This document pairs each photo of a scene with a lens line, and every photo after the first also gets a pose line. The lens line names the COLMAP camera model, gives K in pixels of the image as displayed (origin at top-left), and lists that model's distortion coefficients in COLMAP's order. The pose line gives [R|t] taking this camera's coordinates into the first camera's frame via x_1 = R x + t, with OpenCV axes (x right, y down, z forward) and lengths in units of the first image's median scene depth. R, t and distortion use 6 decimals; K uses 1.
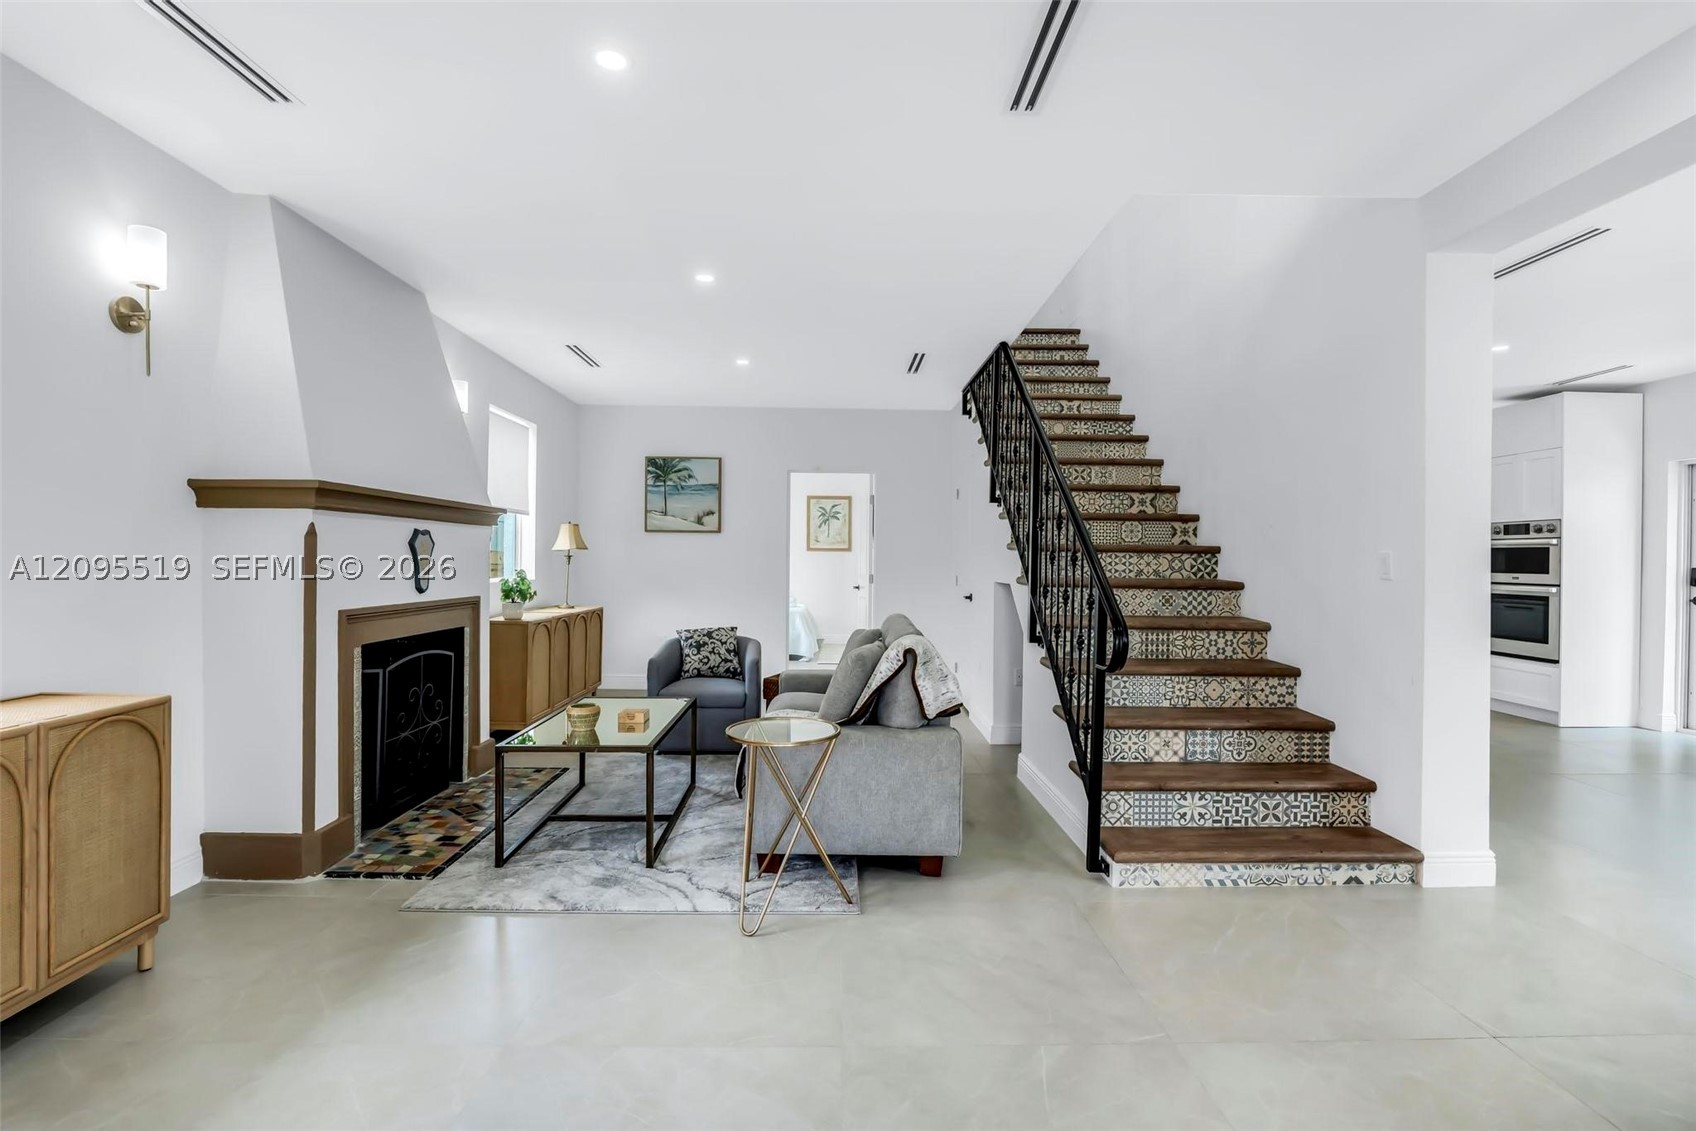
lens RADIAL K [[790.7, 0, 853.6], [0, 790.7, 549.4], [0, 0, 1]] dist [-0.016333, 0.000132]
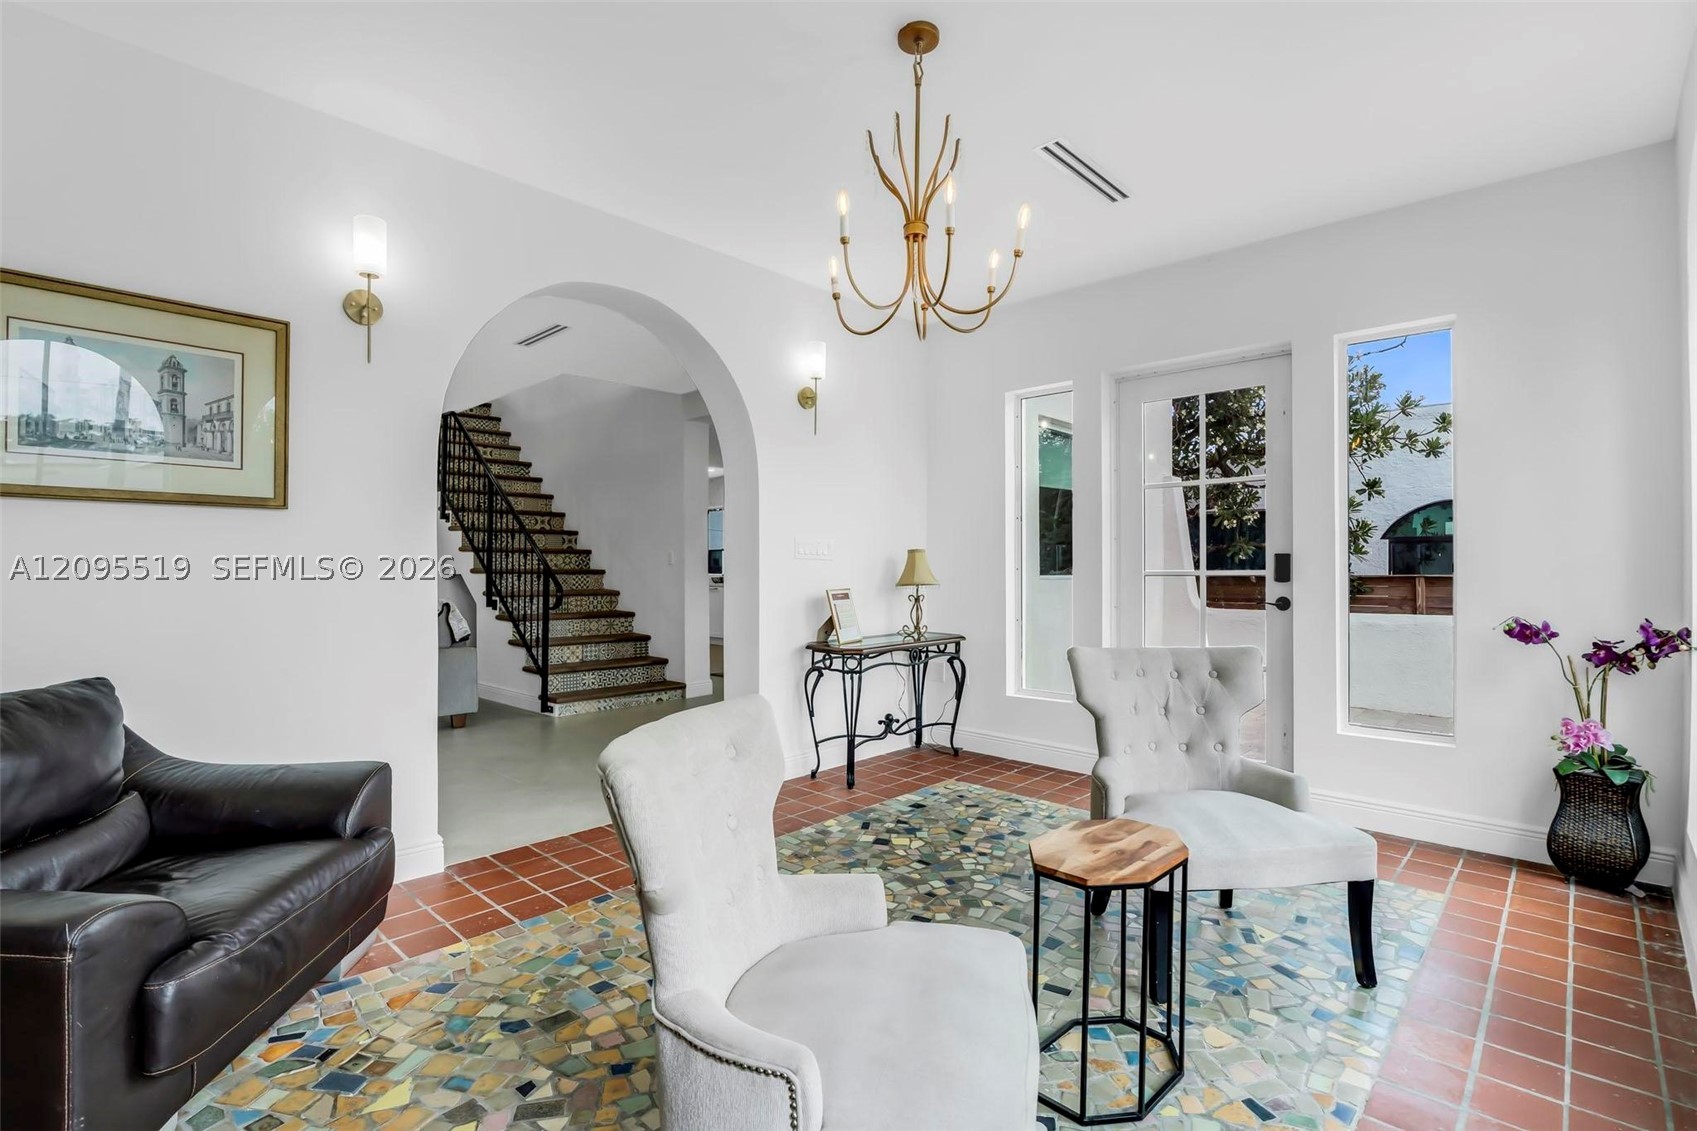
lens RADIAL K [[795.3, 0, 847.9], [0, 795.3, 536.3], [0, 0, 1]] dist [-0.013117, 0.001460]
pose [[0.692181, 0.020044, 0.721445, -0.458262], [-0.000061, 0.999616, -0.027715, 0.016812], [-0.721724, 0.019140, 0.691917, -0.697779]]
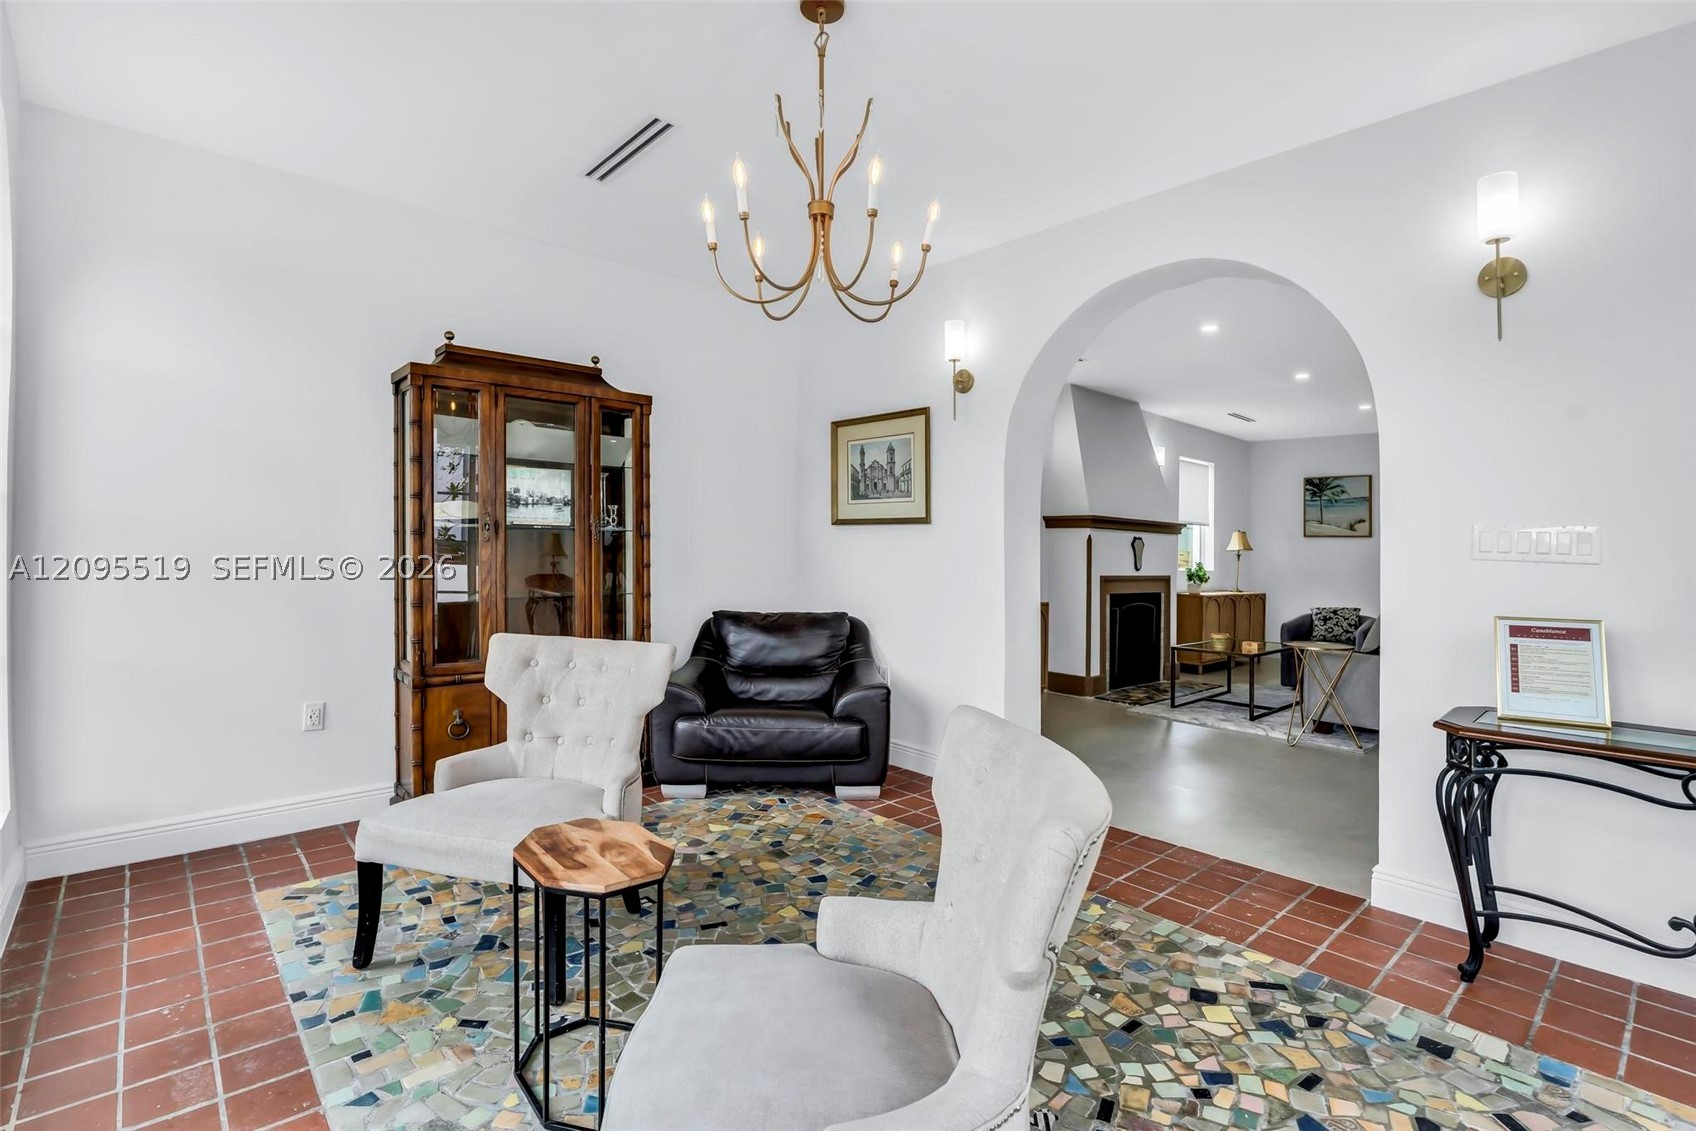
lens RADIAL K [[801.3, 0, 879.6], [0, 801.3, 528.1], [0, 0, 1]] dist [-0.005914, -0.000280]
pose [[0.676985, -0.017541, -0.735788, 0.399040], [-0.007718, 0.999492, -0.030928, 0.015625], [0.735957, 0.026617, 0.676505, -0.677636]]
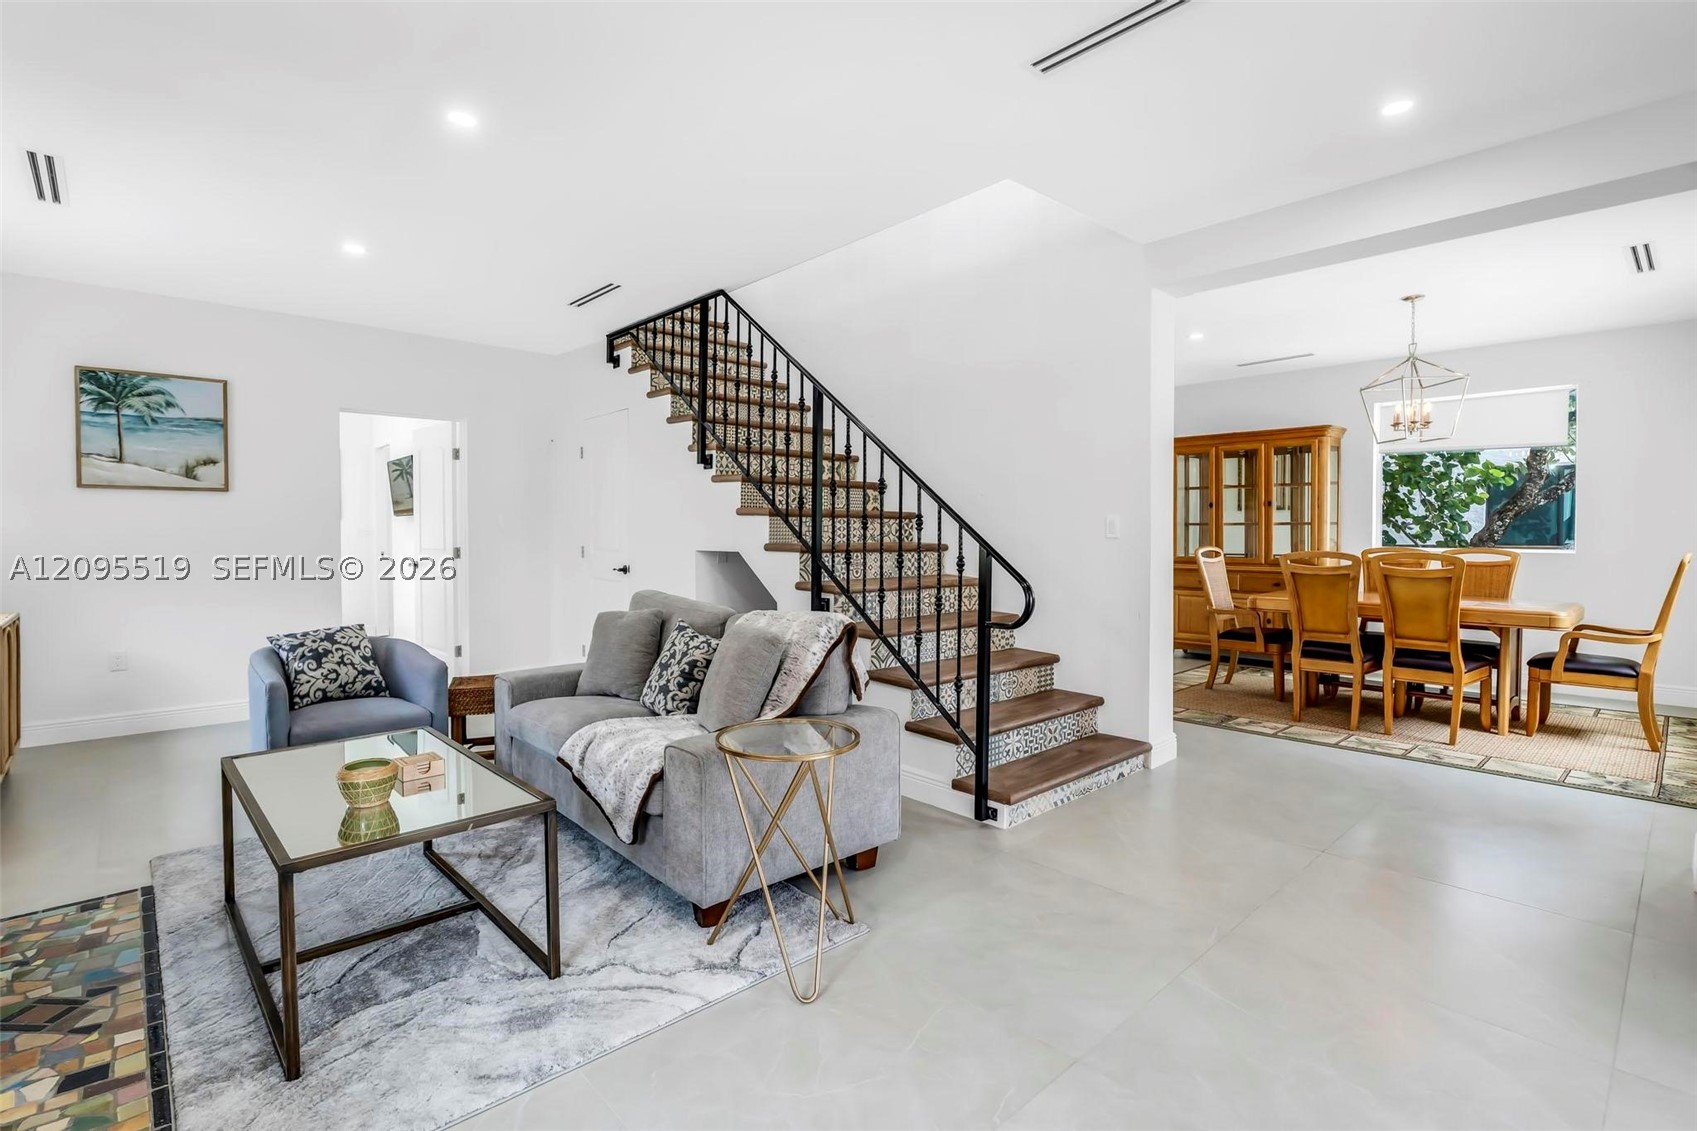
lens RADIAL K [[795.3, 0, 847.9], [0, 795.3, 536.3], [0, 0, 1]] dist [-0.013117, 0.001460]
pose [[0.752687, -0.015617, 0.658193, -0.388370], [0.001293, 0.999752, 0.022243, 0.005897], [-0.658377, -0.015891, 0.752521, 0.245836]]
